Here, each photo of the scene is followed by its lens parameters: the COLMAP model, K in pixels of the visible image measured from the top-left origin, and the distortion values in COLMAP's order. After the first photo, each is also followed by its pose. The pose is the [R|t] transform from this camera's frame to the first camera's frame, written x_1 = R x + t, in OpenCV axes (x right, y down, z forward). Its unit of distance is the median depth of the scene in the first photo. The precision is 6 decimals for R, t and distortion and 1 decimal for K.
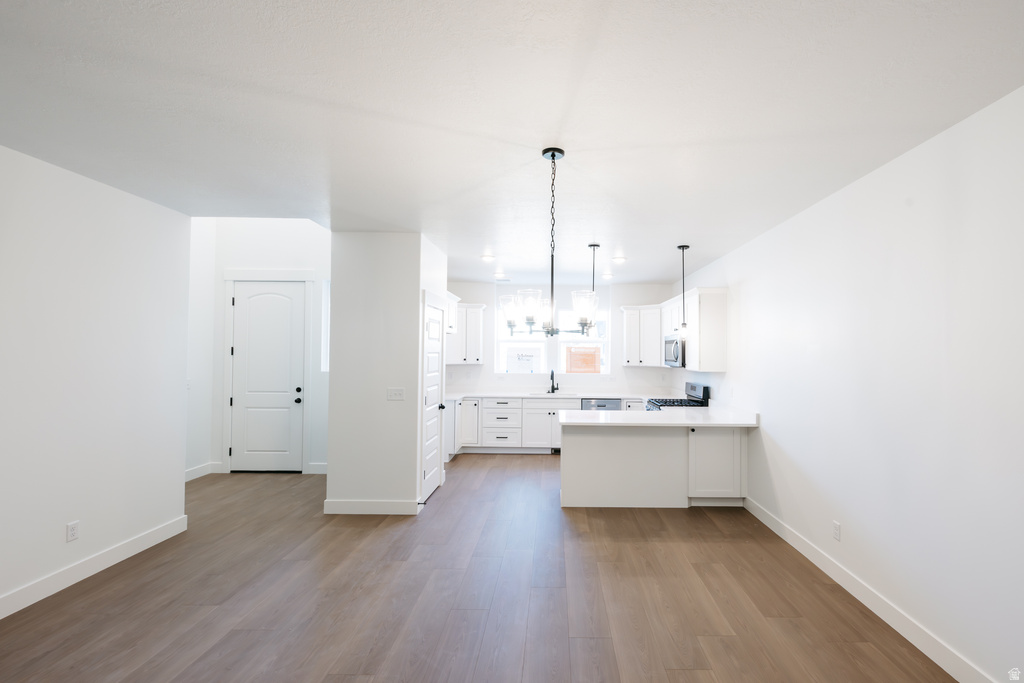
lens RADIAL K [[455.1, 0, 531.5], [0, 455.1, 340.0], [0, 0, 1]] dist [-0.000914, -0.000105]
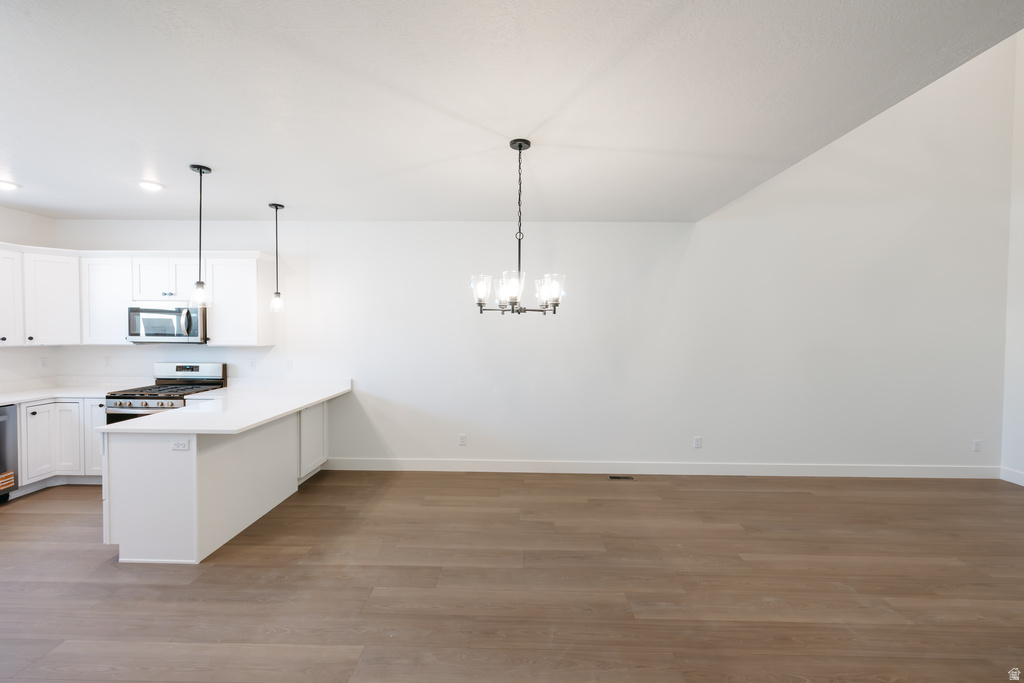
lens RADIAL K [[437.3, 0, 522.7], [0, 437.3, 336.3], [0, 0, 1]] dist [-0.001129, -0.000138]
pose [[-0.021276, -0.029374, 0.999342, -0.363686], [-0.034801, 0.998984, 0.028623, 0.005510], [-0.999168, -0.034169, -0.022276, 0.366107]]
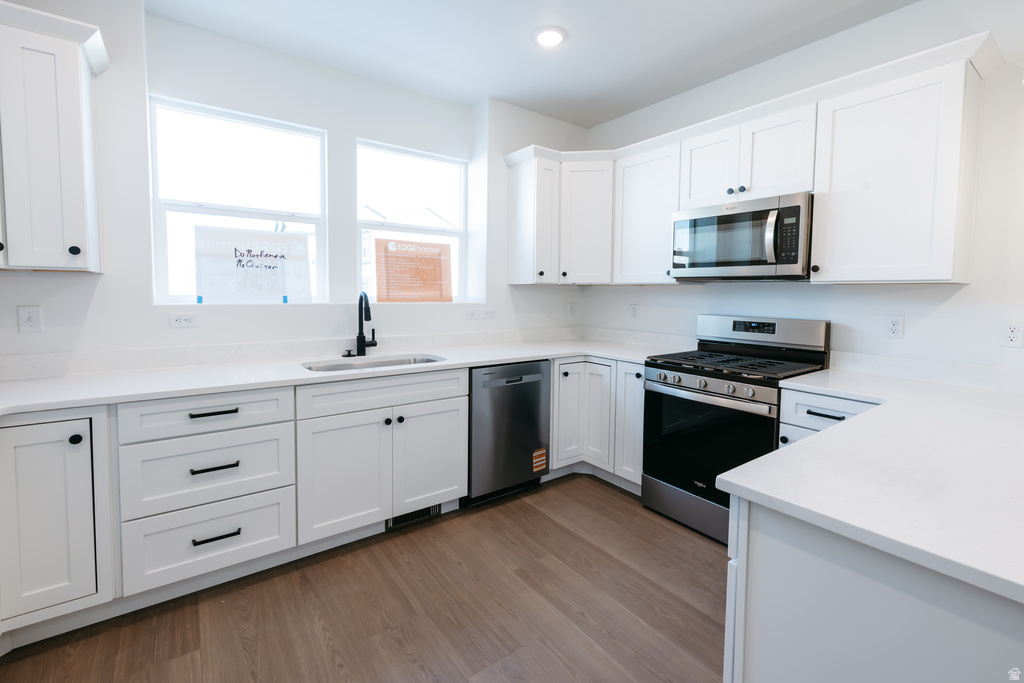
lens RADIAL K [[444.8, 0, 516.6], [0, 444.8, 321.0], [0, 0, 1]] dist [-0.002088, -0.000211]
pose [[0.779598, -0.037830, 0.625136, -0.086599], [-0.024803, 0.995526, 0.091176, 0.056147], [-0.625788, -0.086587, 0.775172, 0.688639]]
